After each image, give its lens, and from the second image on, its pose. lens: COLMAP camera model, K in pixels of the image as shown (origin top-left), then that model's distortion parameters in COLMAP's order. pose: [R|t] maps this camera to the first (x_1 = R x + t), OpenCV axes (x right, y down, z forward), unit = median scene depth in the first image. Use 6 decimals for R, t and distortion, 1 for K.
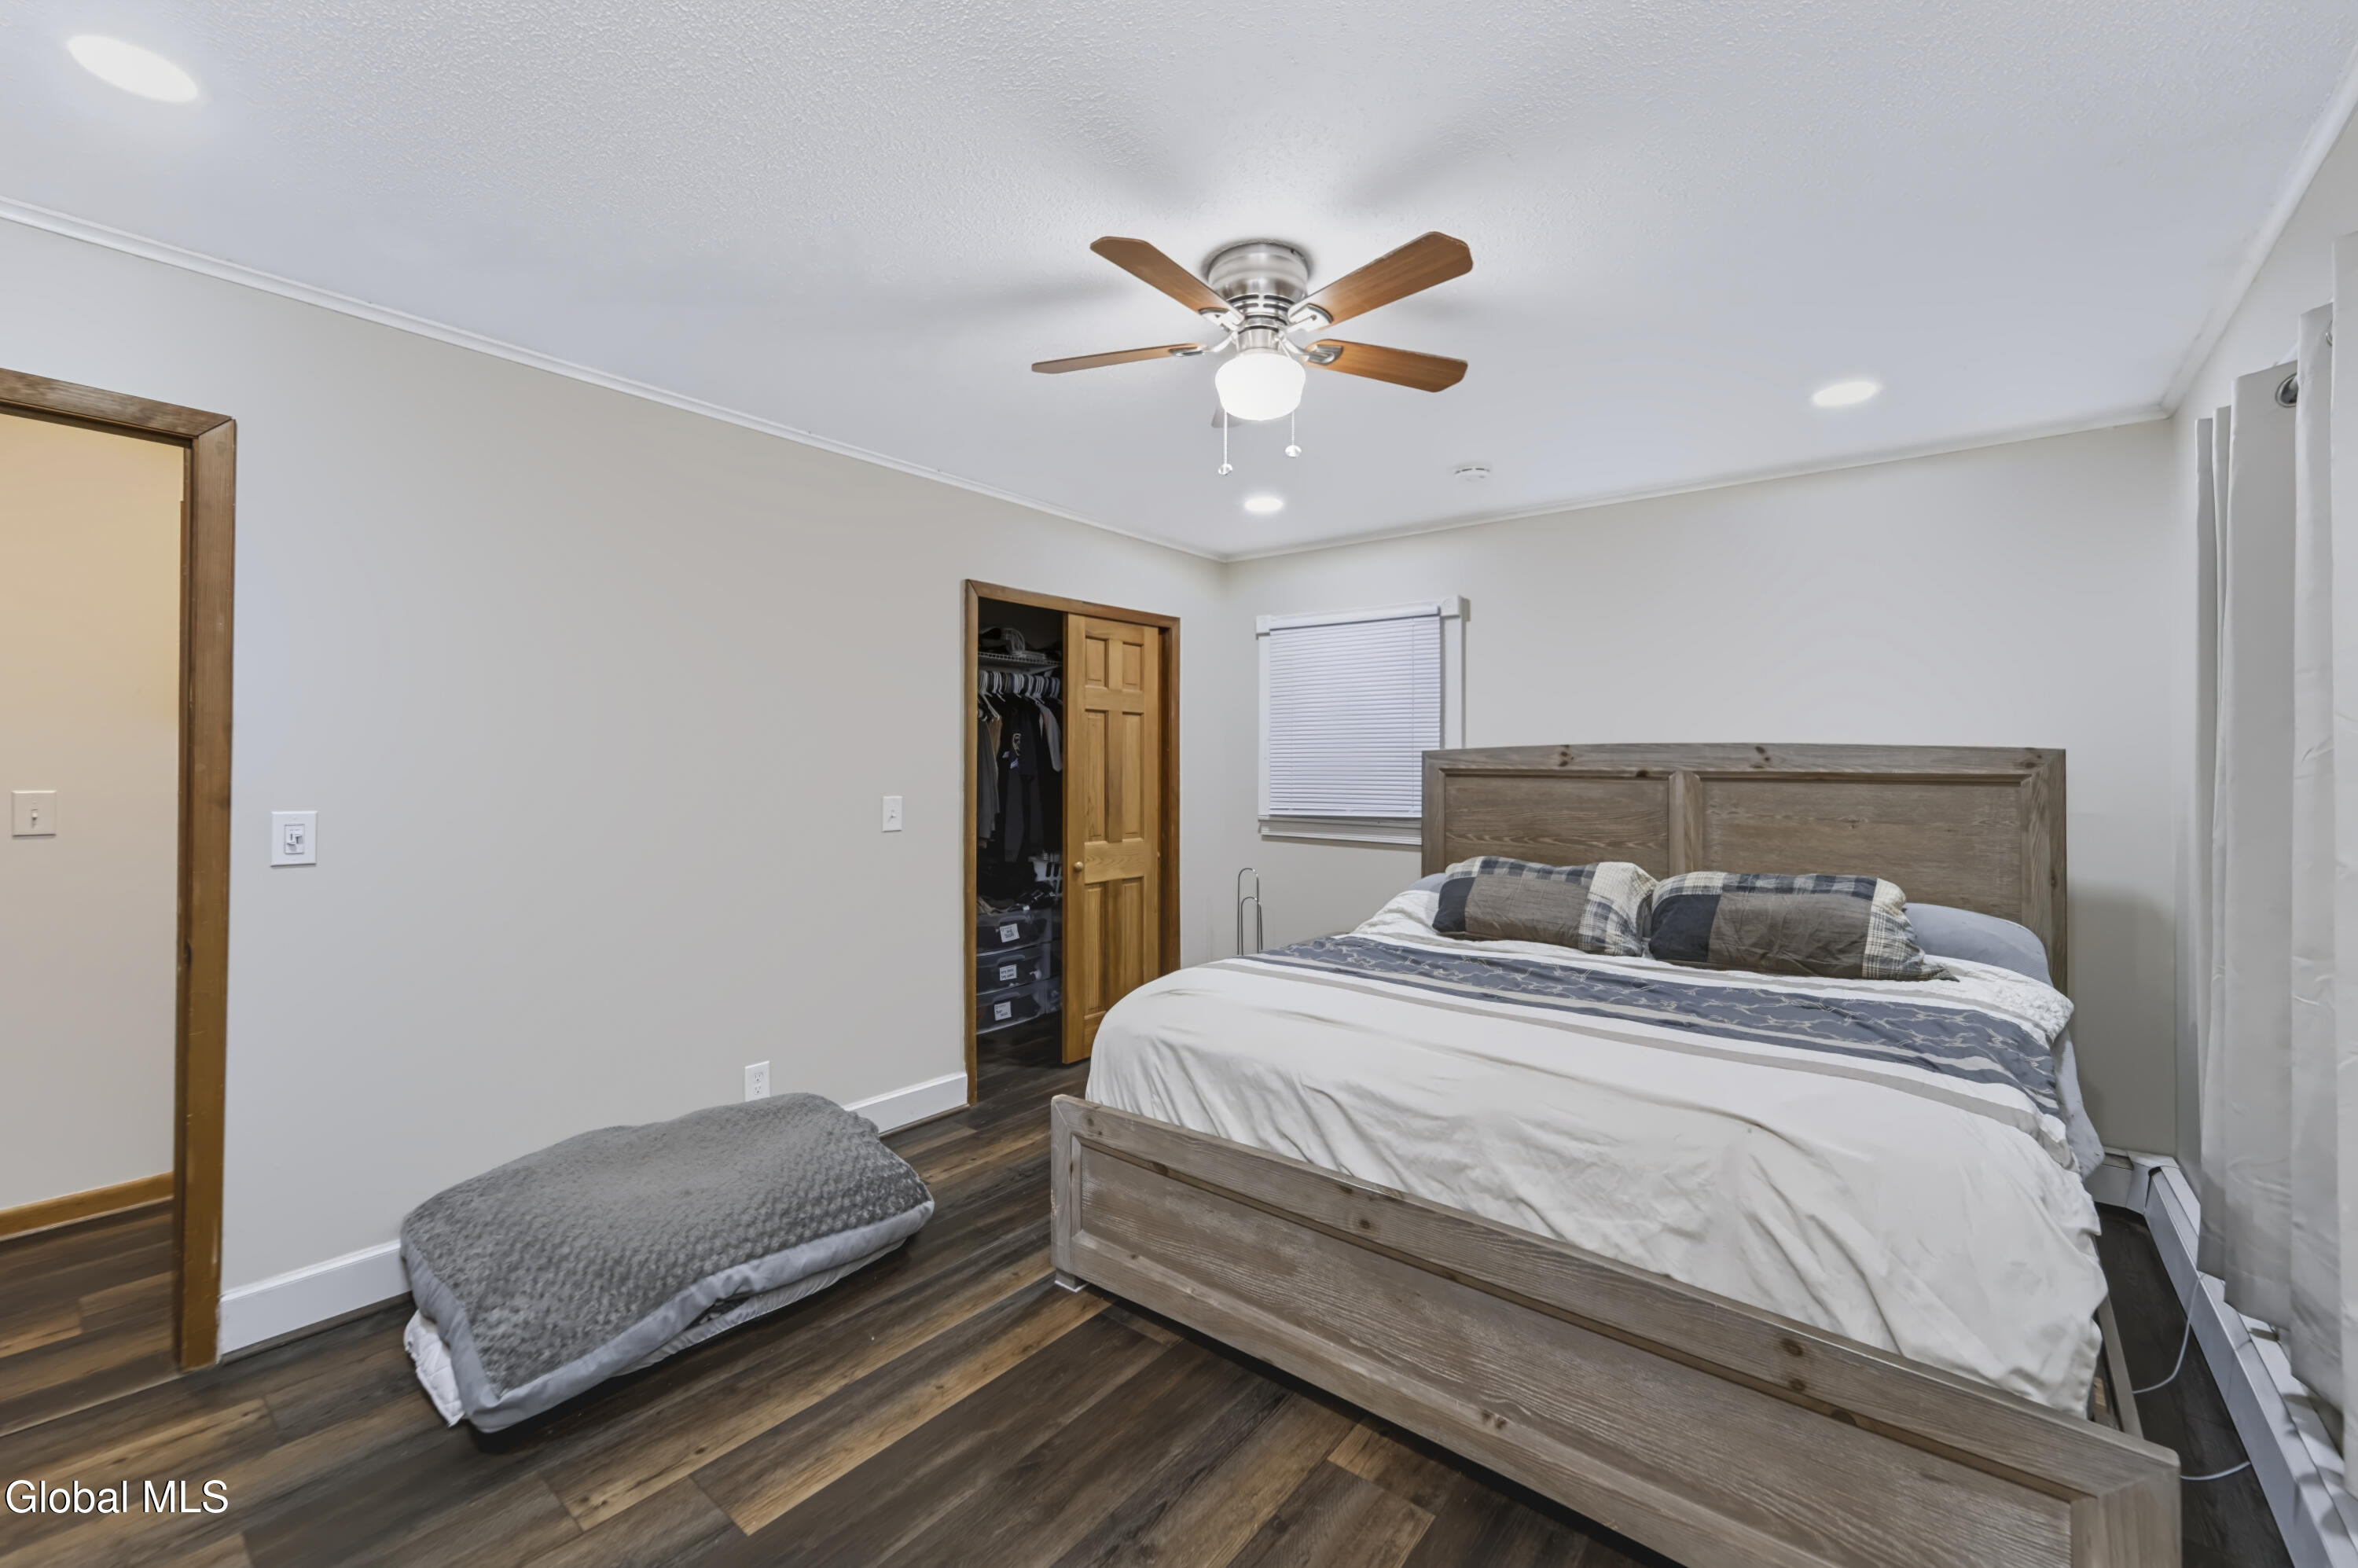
lens RADIAL K [[957.4, 0, 1175.8], [0, 957.4, 754.9], [0, 0, 1]] dist [-0.000970, -0.000035]
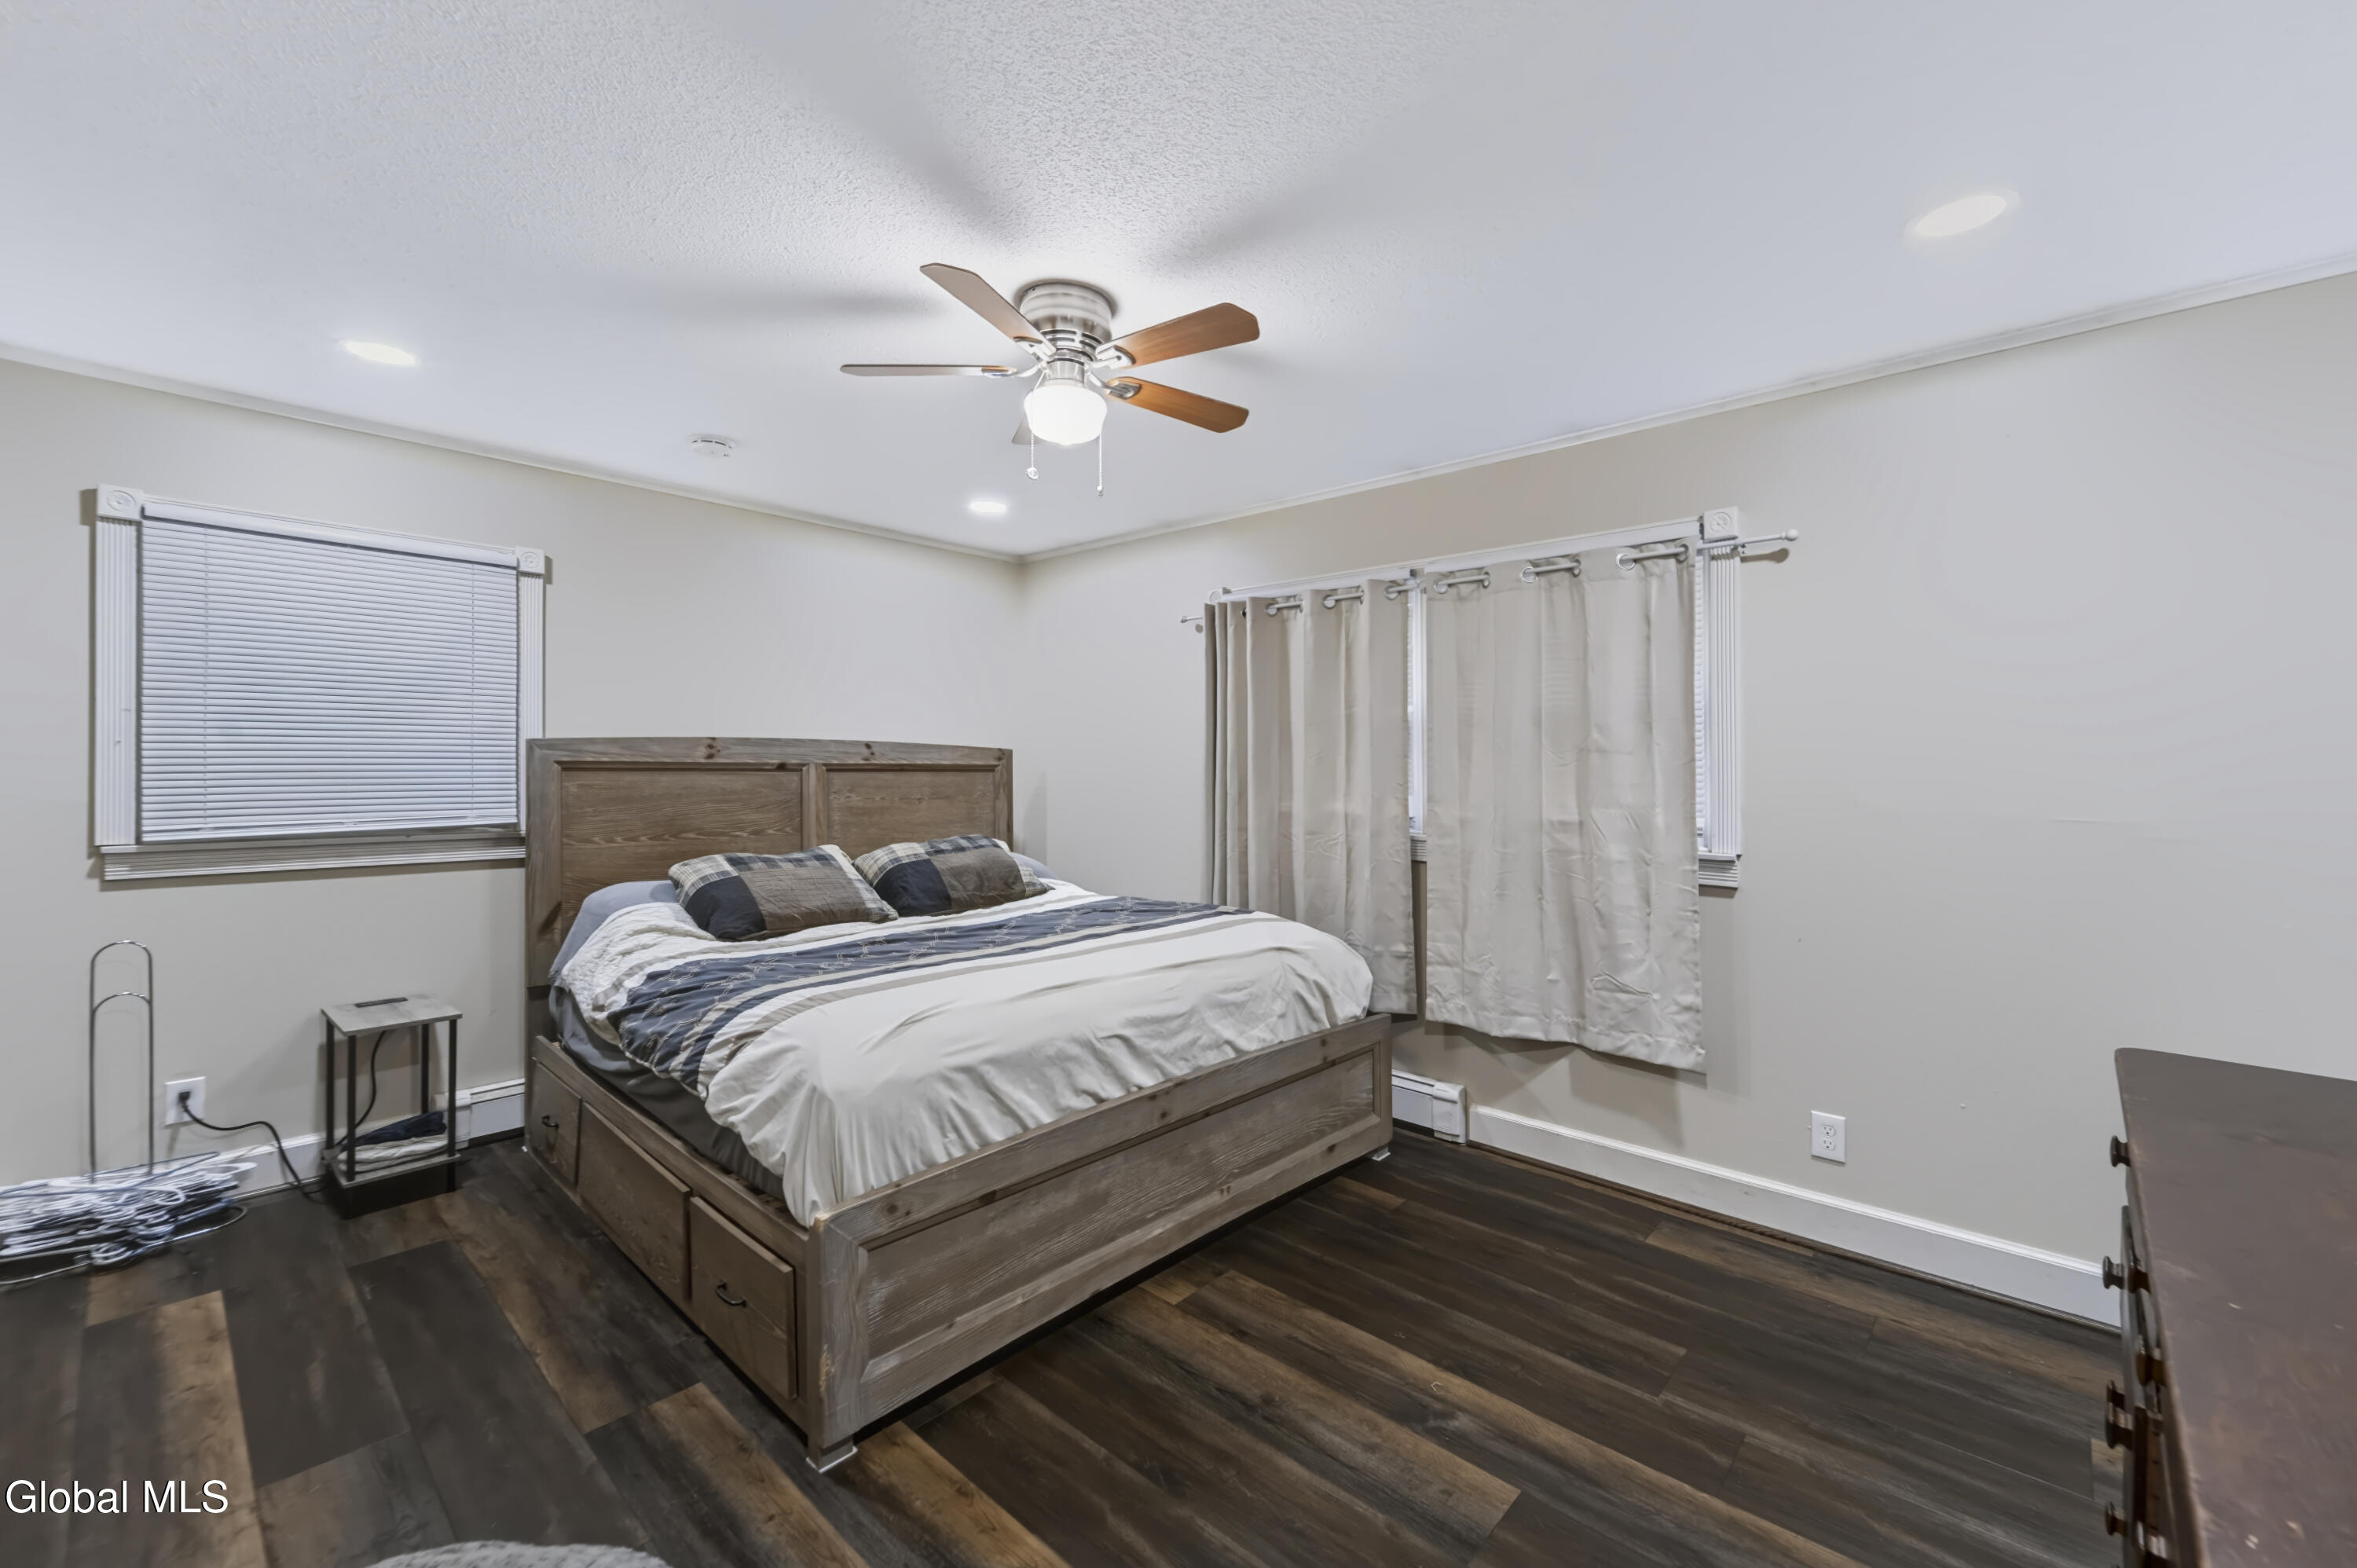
lens RADIAL K [[957.0, 0, 1175.3], [0, 957.0, 755.0], [0, 0, 1]] dist [-0.000970, -0.000035]
pose [[0.063207, 0.003602, 0.997994, -0.863331], [-0.016221, 0.999865, -0.002582, 0.004058], [-0.997869, -0.016025, 0.063257, 0.716165]]
